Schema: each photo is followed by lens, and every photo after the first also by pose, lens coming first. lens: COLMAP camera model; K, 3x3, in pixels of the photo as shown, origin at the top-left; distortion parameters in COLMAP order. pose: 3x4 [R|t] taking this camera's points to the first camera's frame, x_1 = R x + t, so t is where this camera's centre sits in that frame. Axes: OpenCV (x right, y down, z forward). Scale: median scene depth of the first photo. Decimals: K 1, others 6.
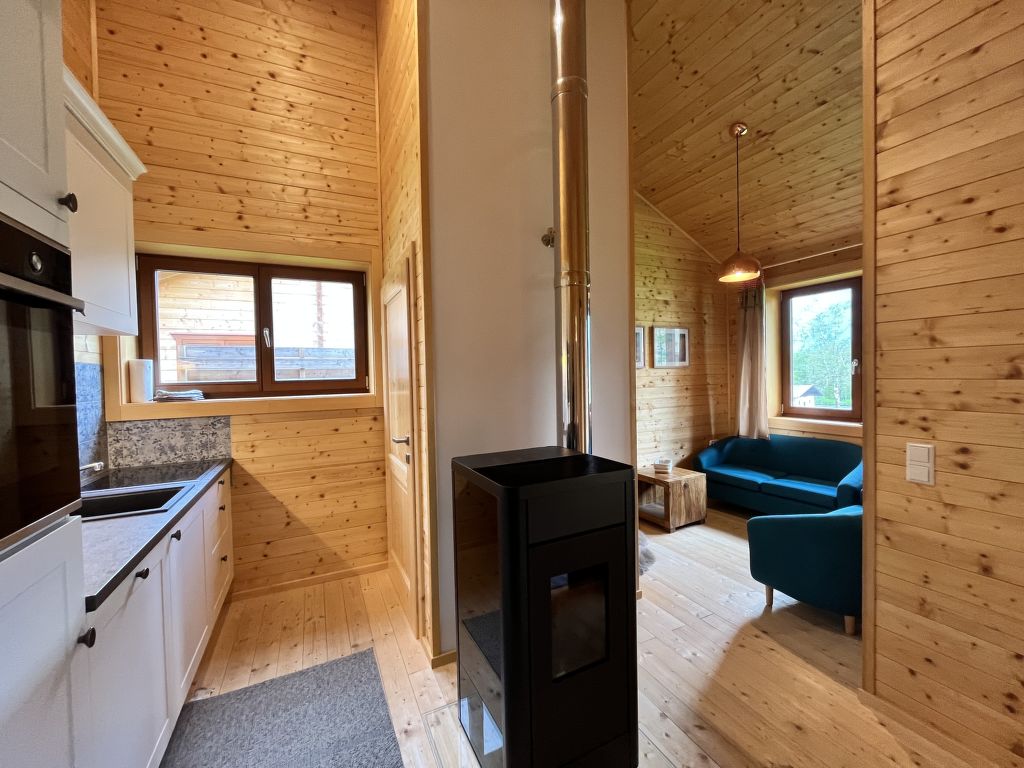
lens RADIAL K [[412.3, 0, 509.4], [0, 412.3, 383.0], [0, 0, 1]] dist [-0.001740, -0.000454]
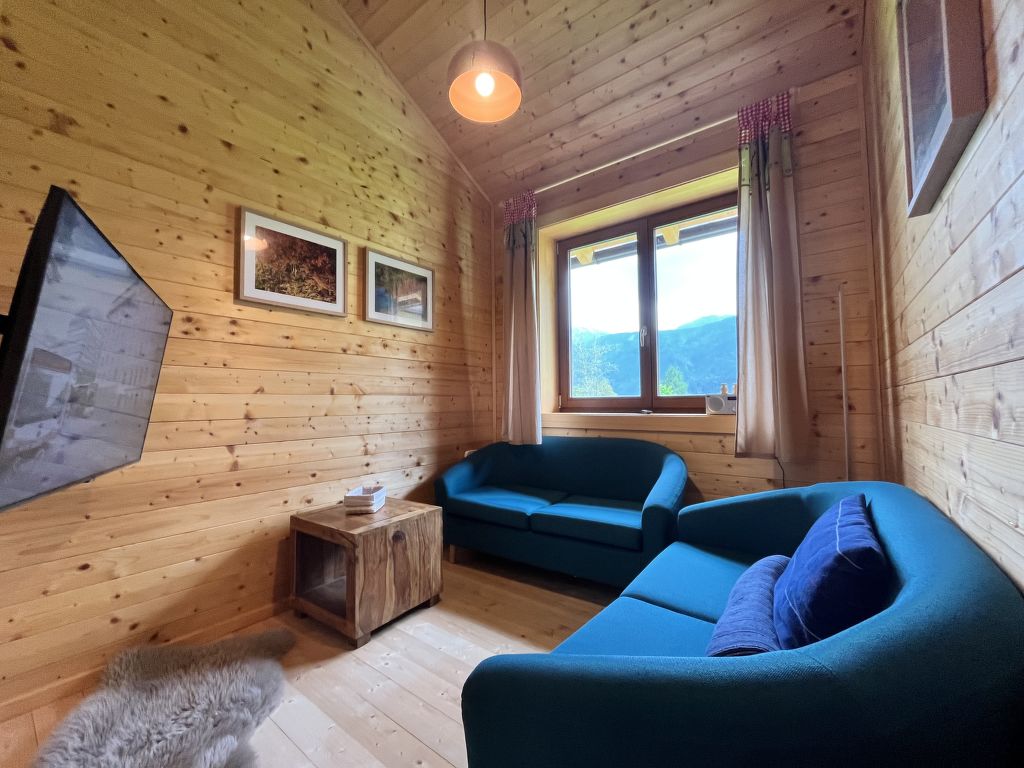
lens RADIAL K [[412.3, 0, 509.4], [0, 412.3, 383.0], [0, 0, 1]] dist [-0.001740, -0.000454]
pose [[0.893461, 0.035791, 0.447713, 0.401397], [-0.001535, 0.997057, -0.076644, 0.129968], [-0.449139, 0.067792, 0.890886, 0.611058]]
